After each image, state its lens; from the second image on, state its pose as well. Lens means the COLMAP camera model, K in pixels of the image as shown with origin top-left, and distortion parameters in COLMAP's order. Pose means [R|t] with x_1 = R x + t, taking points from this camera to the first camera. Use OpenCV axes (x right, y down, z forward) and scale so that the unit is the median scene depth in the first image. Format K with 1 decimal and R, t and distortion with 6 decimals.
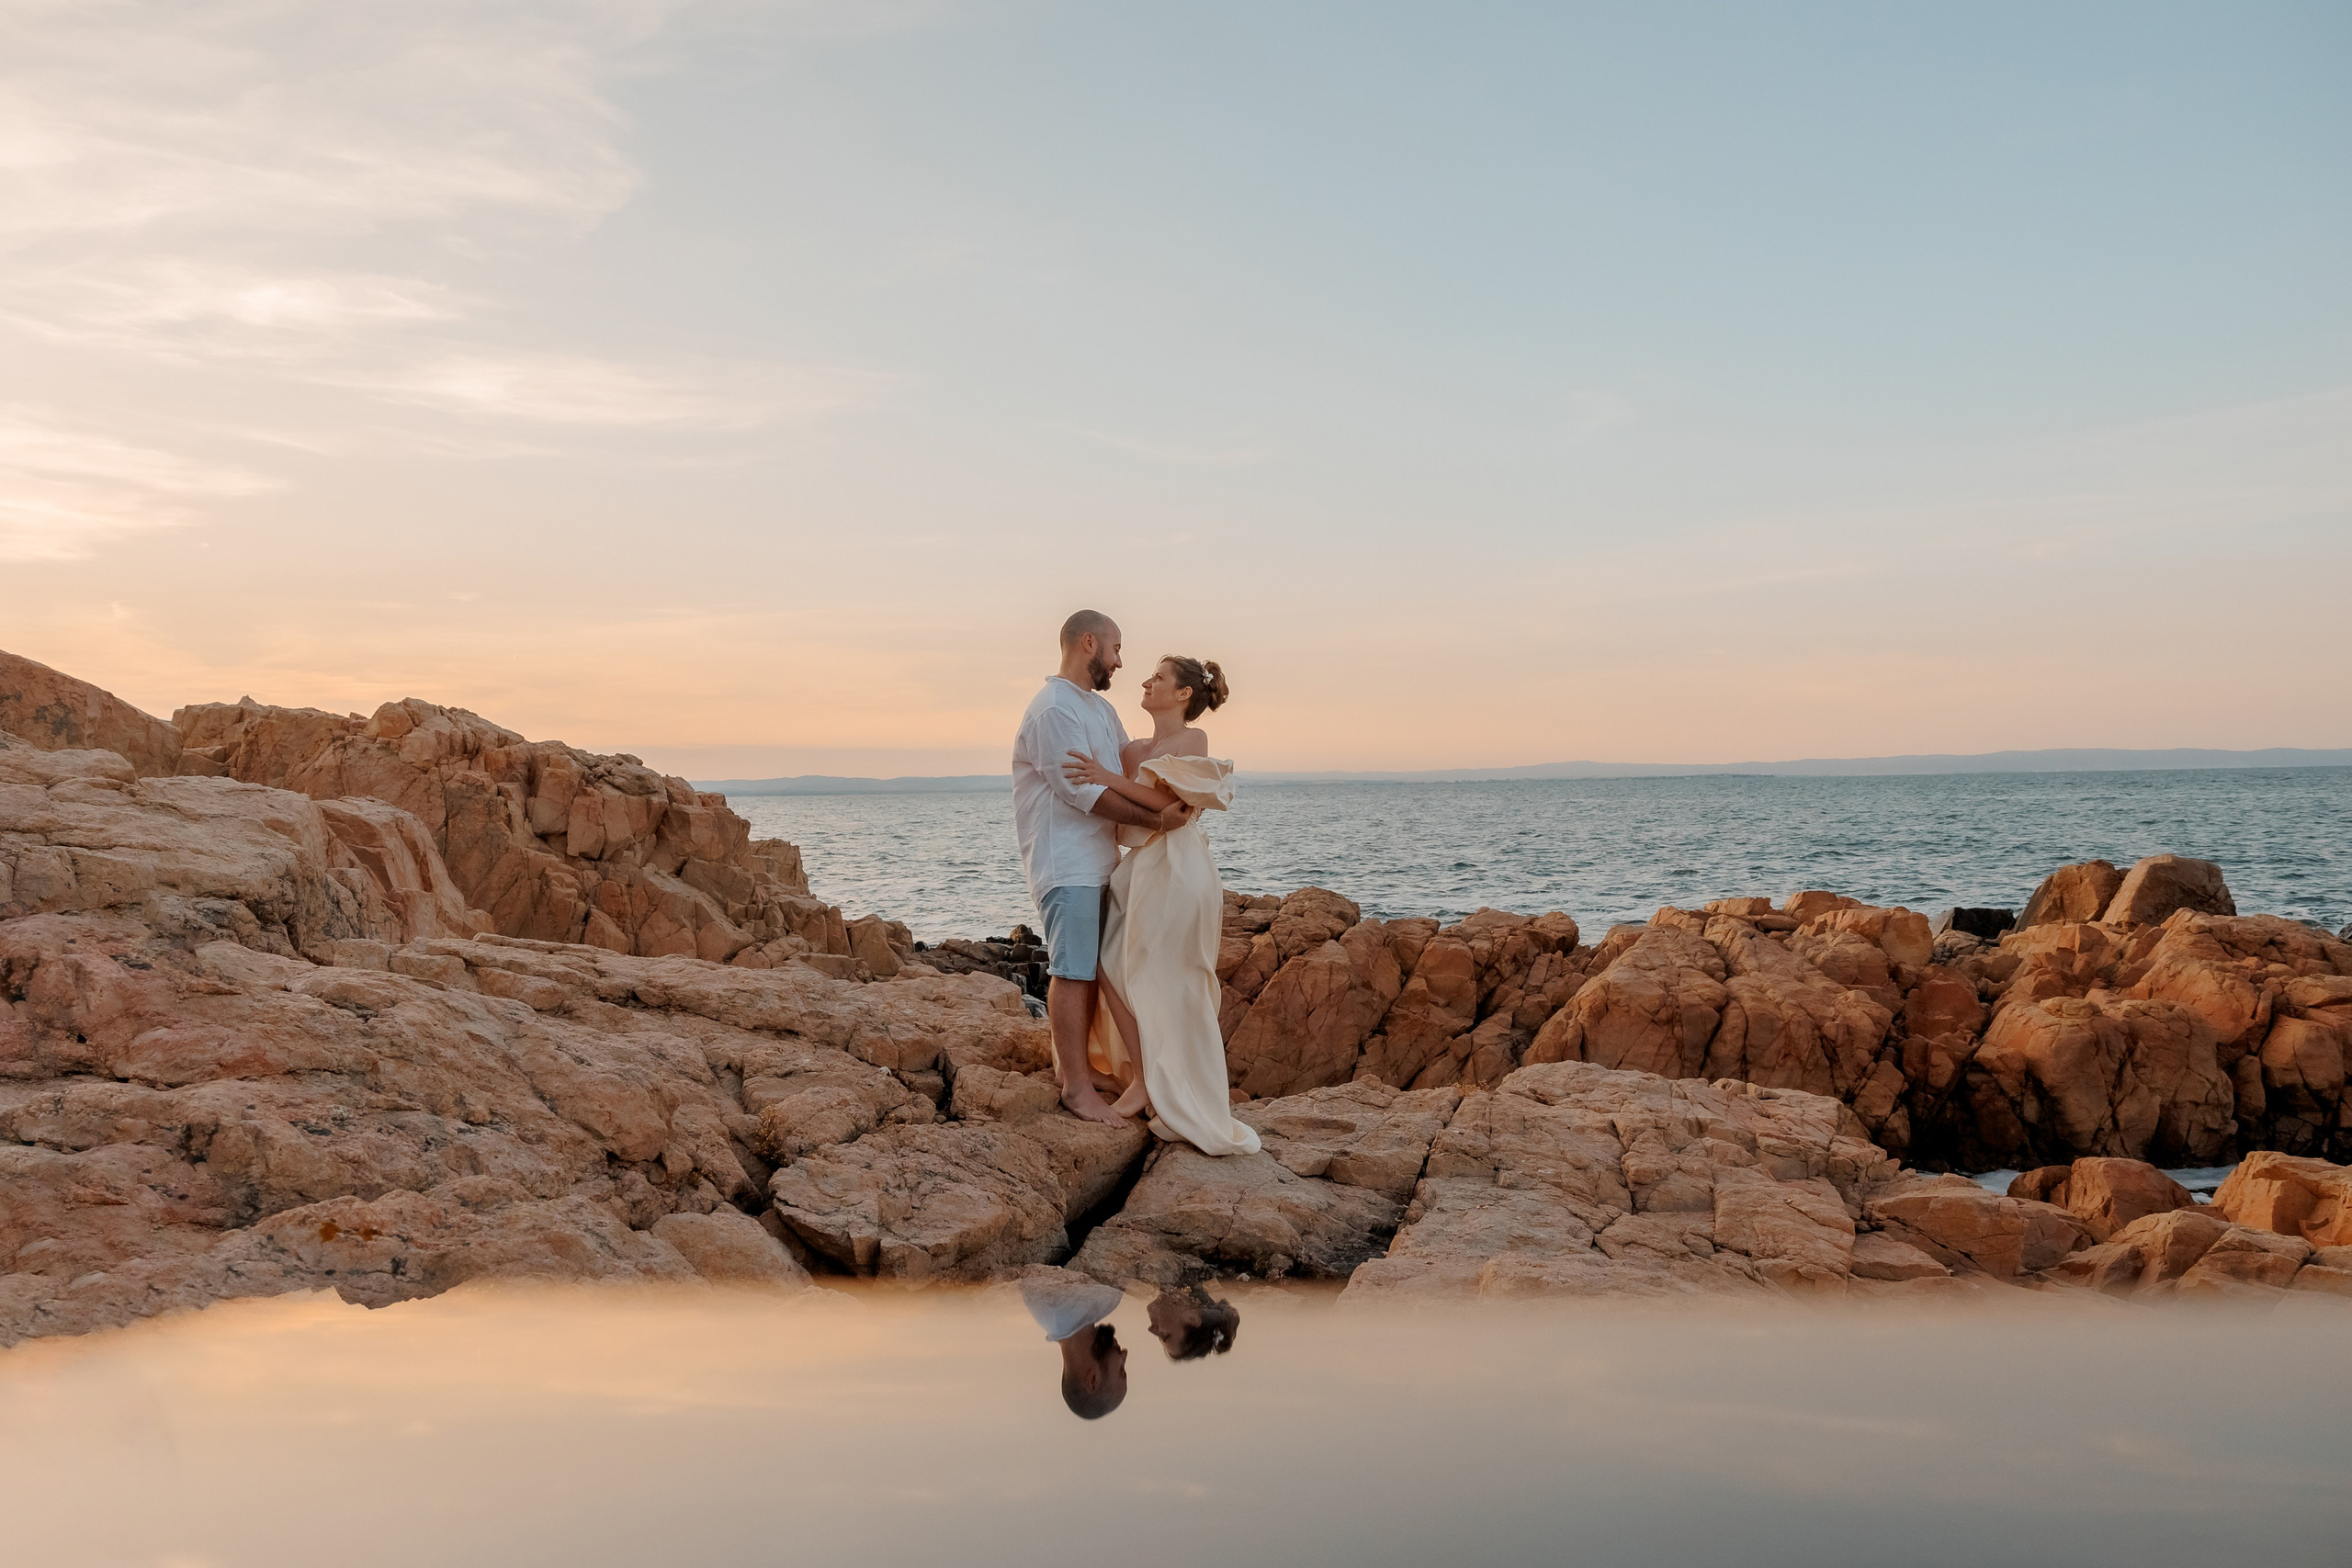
lens RADIAL K [[1612.0, 0, 1176.0], [0, 1612.0, 784.0], [0, 0, 1]] dist [0.007579, 0.001355]
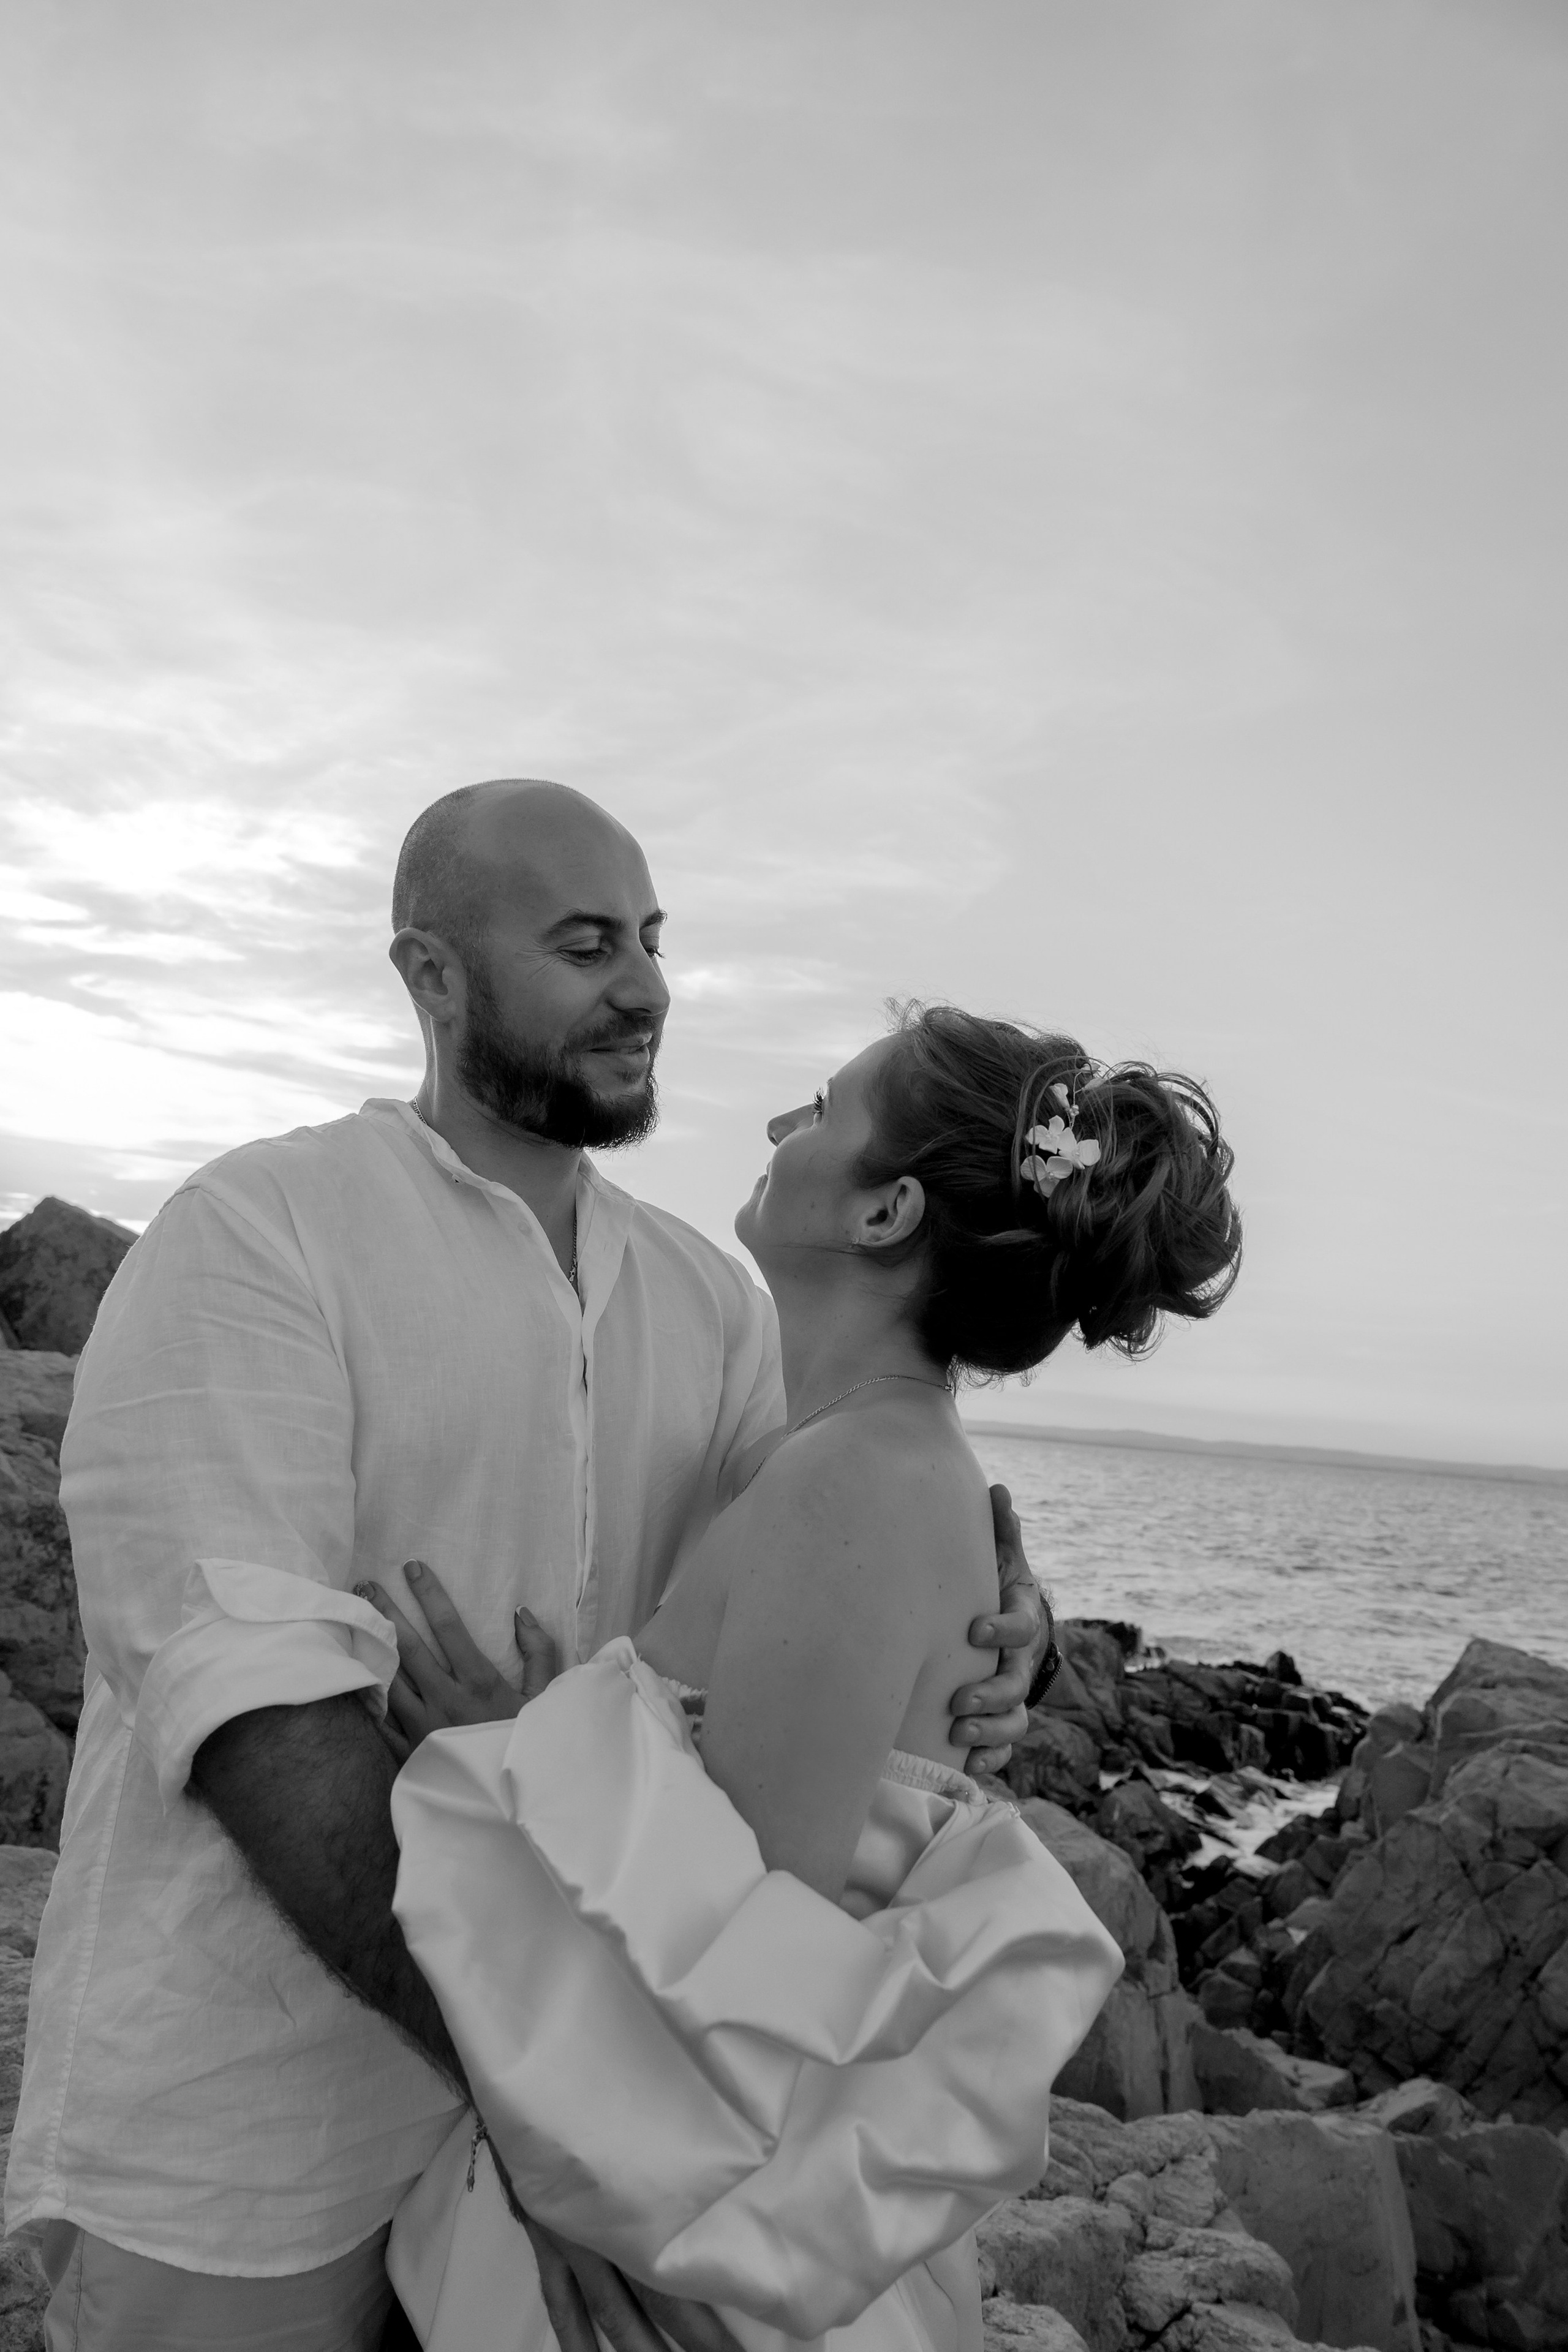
lens RADIAL K [[1552.8, 0, 784.0], [0, 1552.8, 1176.0], [0, 0, 1]] dist [0.002924, -0.001427]
pose [[0.896072, 0.028304, -0.443005, 0.026283], [-0.101497, 0.984592, -0.142395, -0.012269], [0.432149, 0.172560, 0.885139, 0.326352]]
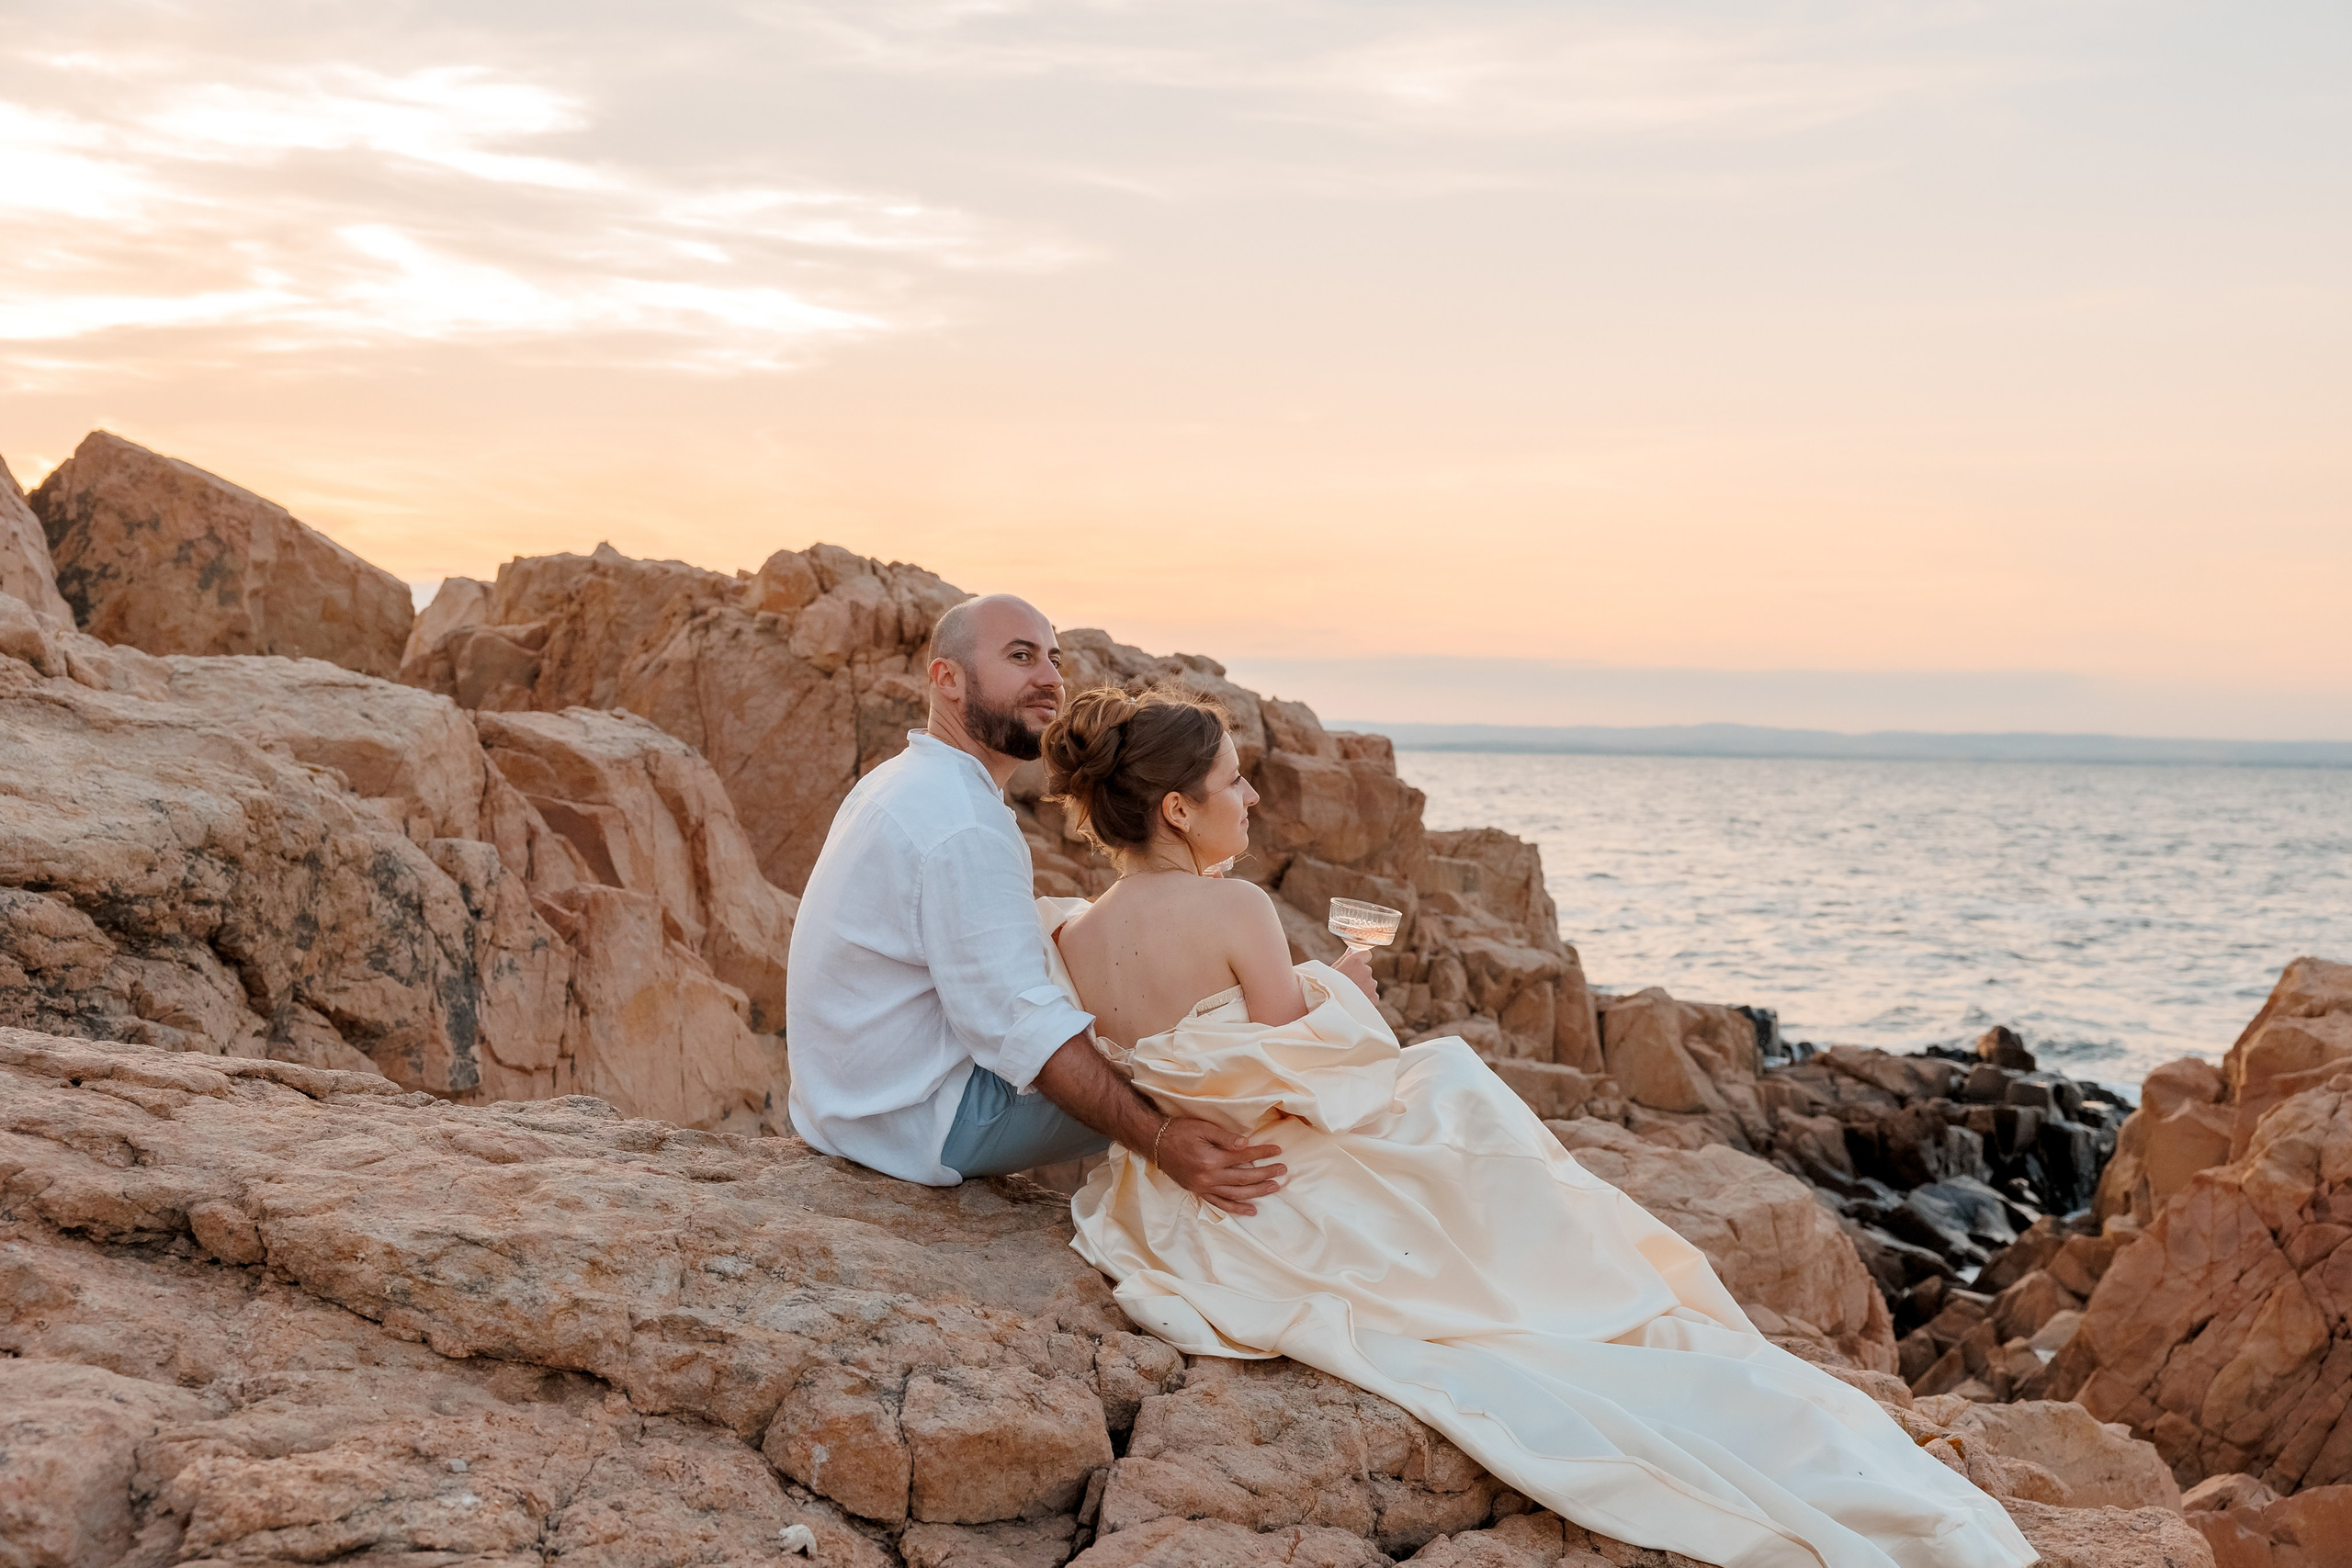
lens RADIAL K [[2827.2, 0, 1164.8], [0, 2827.2, 774.5], [0, 0, 1]] dist [0.014017, -0.009550]
pose [[0.911607, 0.039365, -0.409174, 0.038583], [-0.034458, 0.999219, 0.019361, 0.004002], [0.409616, -0.003550, 0.912251, 0.177110]]
